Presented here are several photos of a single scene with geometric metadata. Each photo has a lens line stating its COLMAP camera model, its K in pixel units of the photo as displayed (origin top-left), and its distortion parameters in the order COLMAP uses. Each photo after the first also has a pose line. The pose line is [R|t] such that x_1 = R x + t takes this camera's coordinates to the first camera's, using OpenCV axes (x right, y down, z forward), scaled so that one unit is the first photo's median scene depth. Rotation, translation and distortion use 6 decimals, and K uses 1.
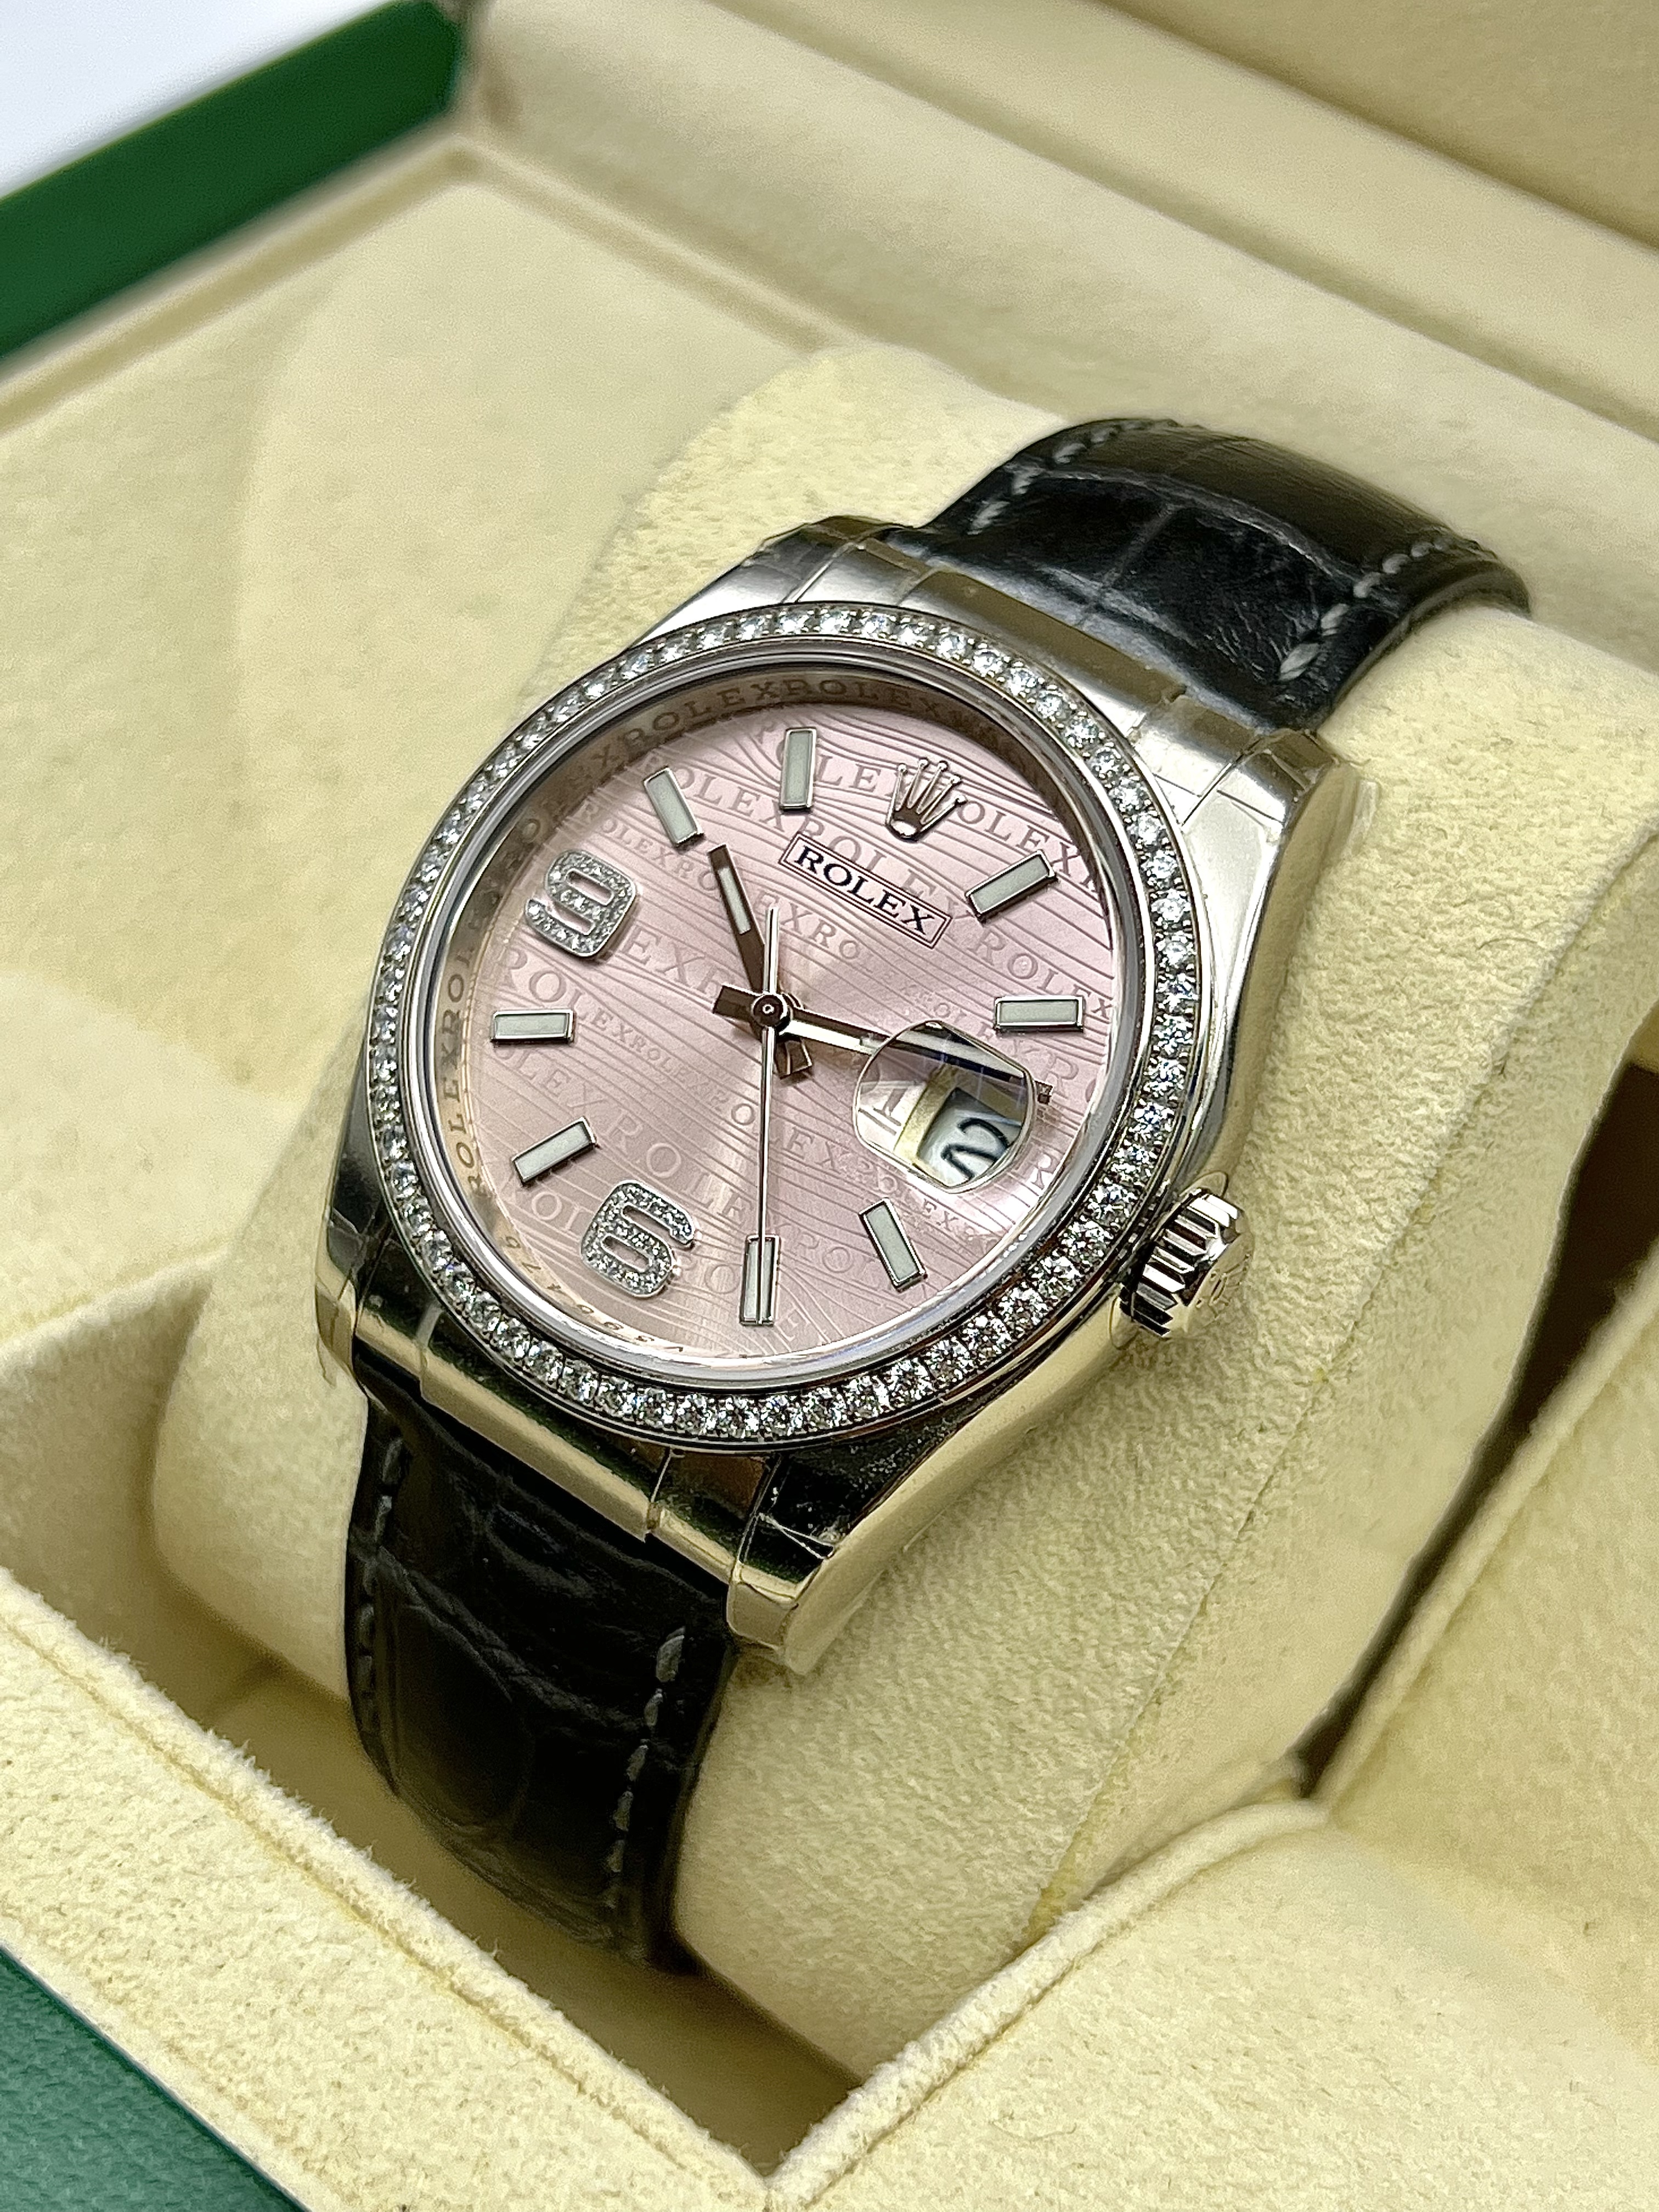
lens RADIAL K [[3645.4, 0, 829.5], [0, 3645.4, 1106.0], [0, 0, 1]] dist [-0.010124, -0.035562]
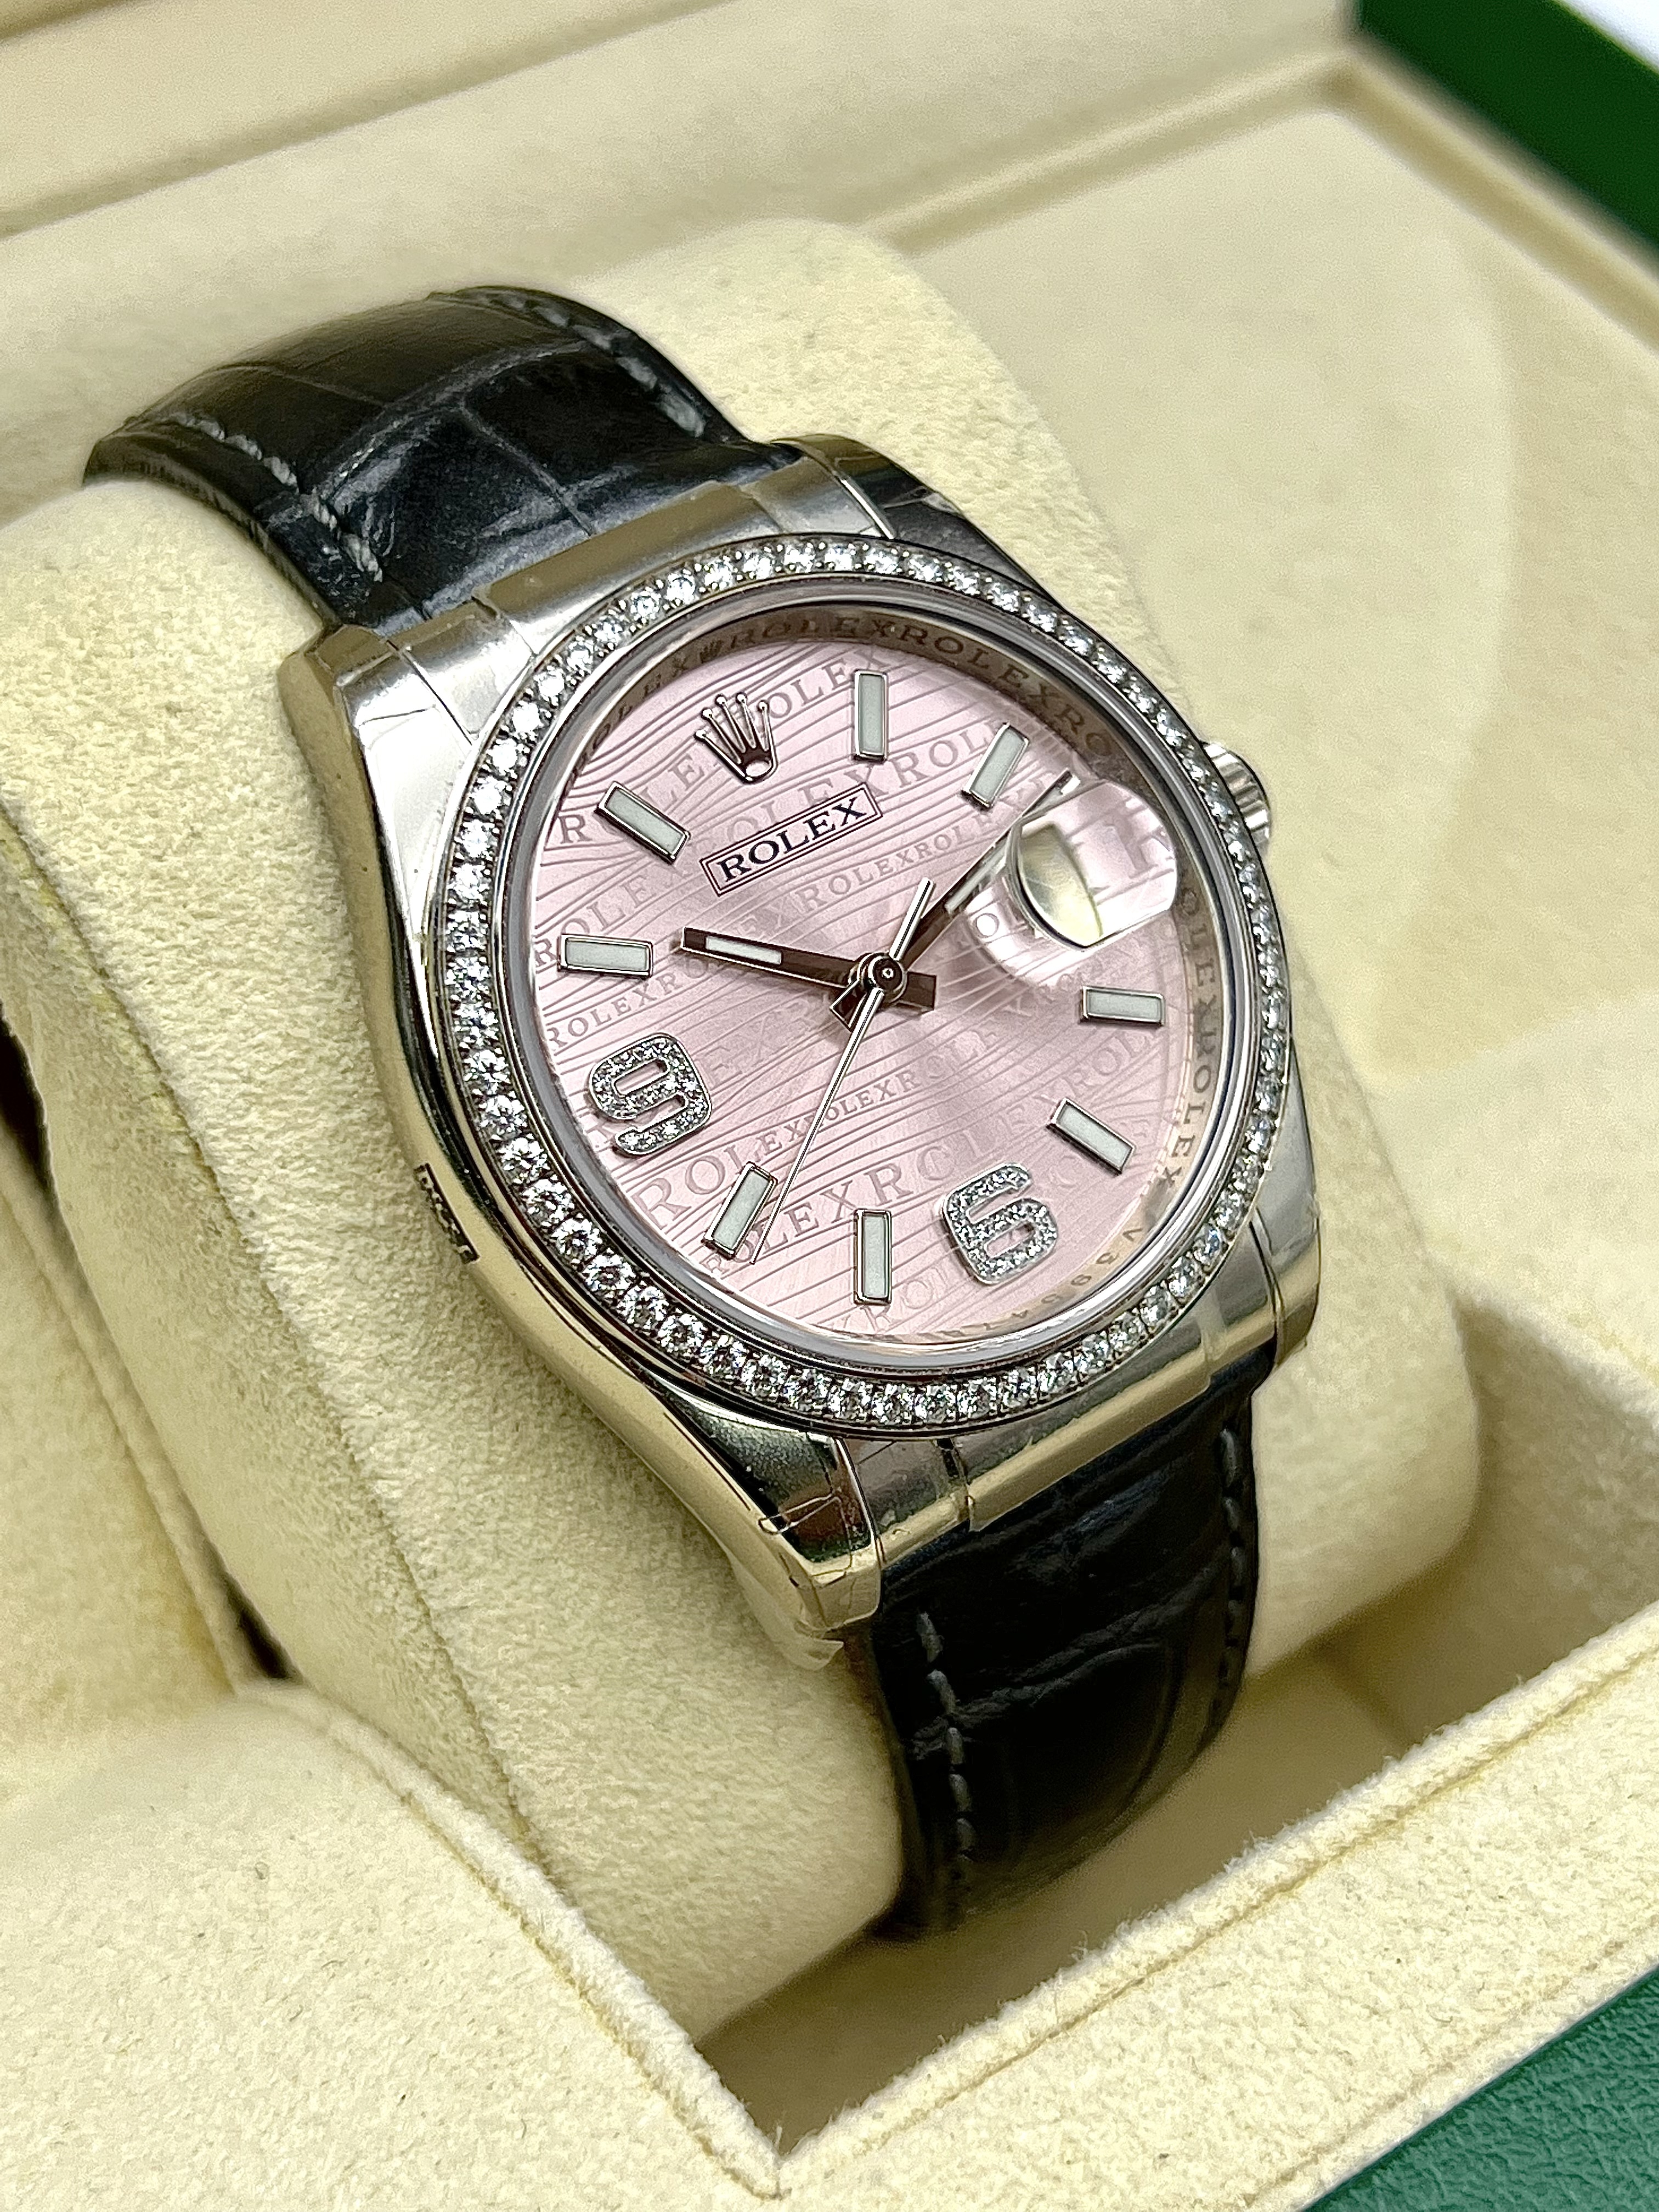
lens RADIAL K [[3645.4, 0, 829.5], [0, 3645.4, 1106.0], [0, 0, 1]] dist [-0.010124, -0.035562]
pose [[0.274163, -0.747433, 0.605127, -0.616502], [0.662542, 0.602885, 0.444487, -0.434208], [-0.697046, 0.279060, 0.660494, 0.383494]]
